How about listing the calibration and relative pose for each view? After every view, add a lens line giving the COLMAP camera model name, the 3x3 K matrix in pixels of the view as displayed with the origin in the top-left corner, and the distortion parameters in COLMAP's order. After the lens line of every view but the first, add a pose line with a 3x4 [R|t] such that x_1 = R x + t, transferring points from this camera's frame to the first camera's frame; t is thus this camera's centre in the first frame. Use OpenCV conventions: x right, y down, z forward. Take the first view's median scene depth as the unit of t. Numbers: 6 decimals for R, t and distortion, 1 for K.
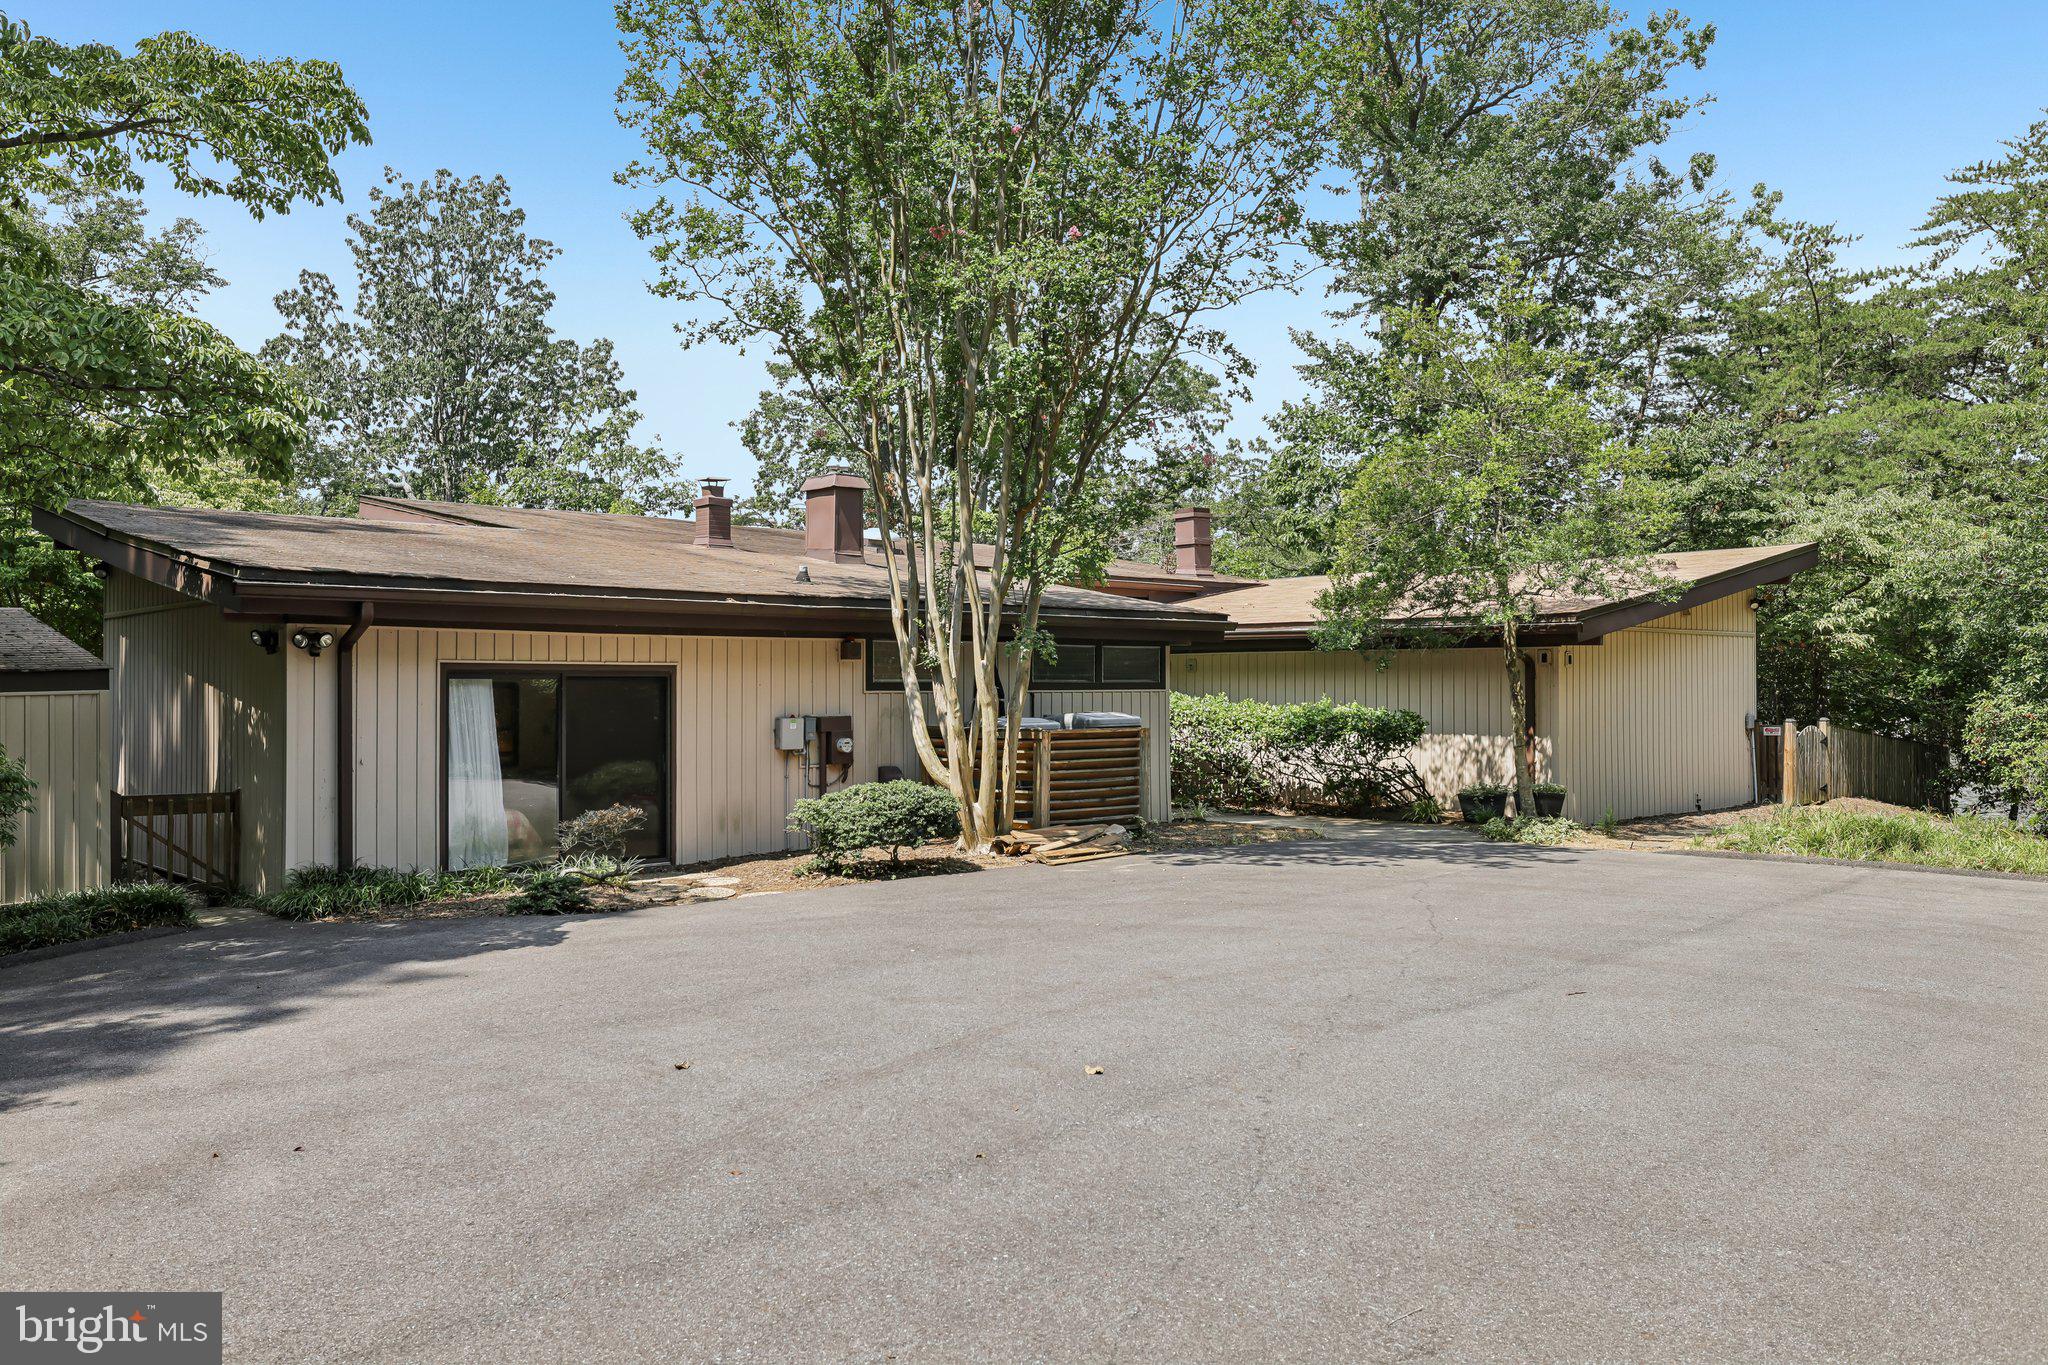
lens RADIAL K [[1614.0, 0, 1030.0], [0, 1614.0, 668.8], [0, 0, 1]] dist [0.000056, 0.008560]
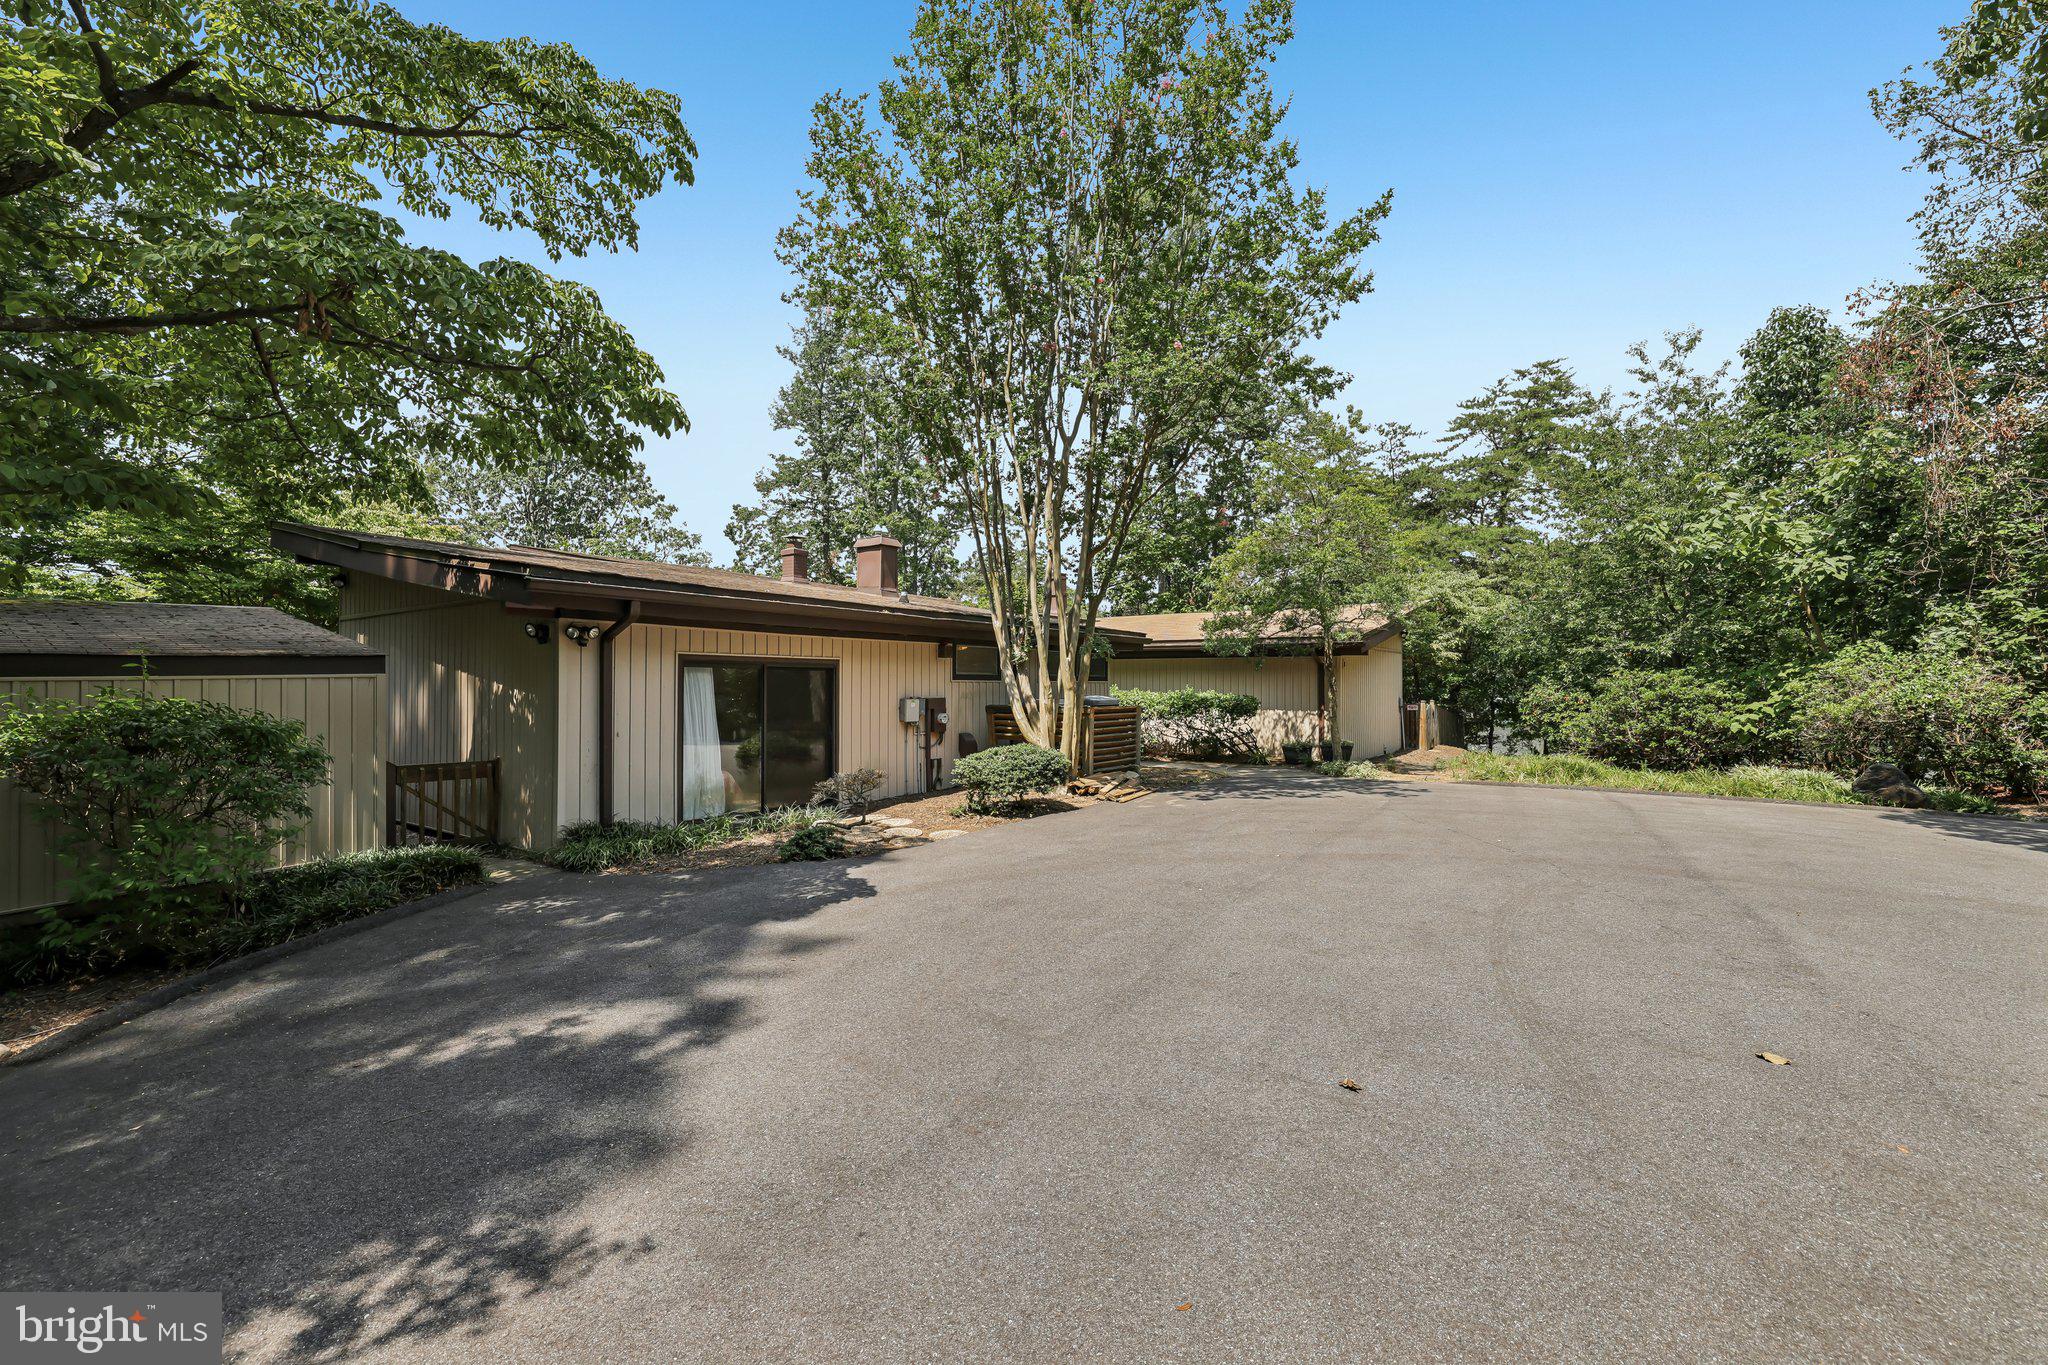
lens RADIAL K [[874.2, 0, 1027.2], [0, 874.2, 674.4], [0, 0, 1]] dist [0.000483, 0.000269]
pose [[0.977998, 0.004983, 0.208557, -0.201537], [-0.004574, 0.999987, -0.002441, 0.010288], [-0.208566, 0.001434, 0.978007, 0.236481]]
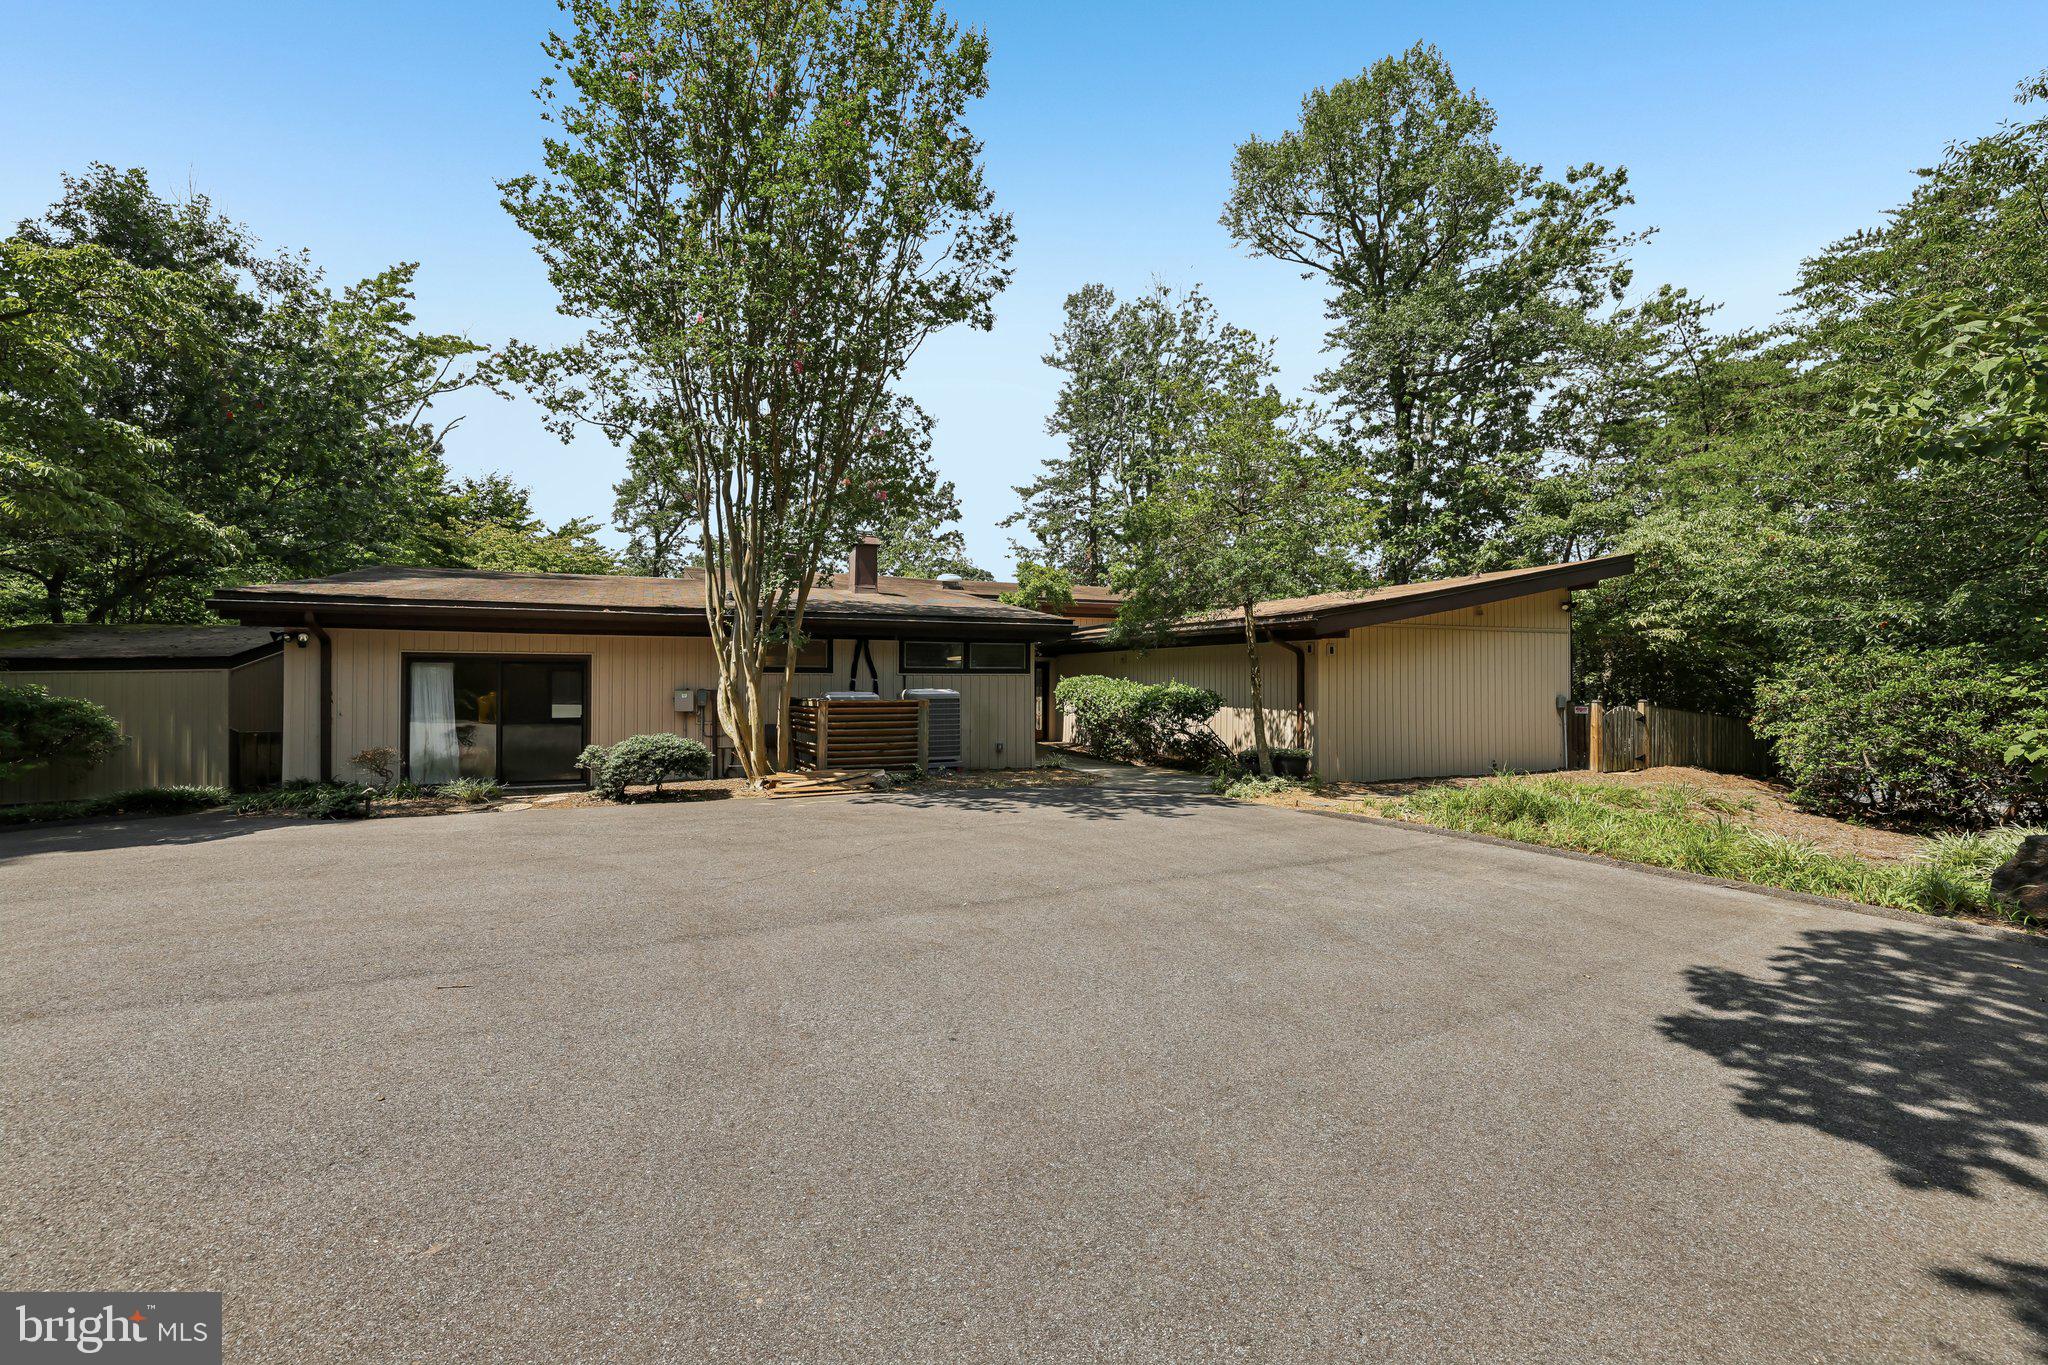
lens RADIAL K [[874.2, 0, 1027.2], [0, 874.2, 674.4], [0, 0, 1]] dist [0.000483, 0.000269]
pose [[0.940087, 0.000404, -0.340935, 0.414119], [0.000964, 0.999992, 0.003845, 0.012743], [0.340934, -0.003944, 0.940079, 0.336798]]
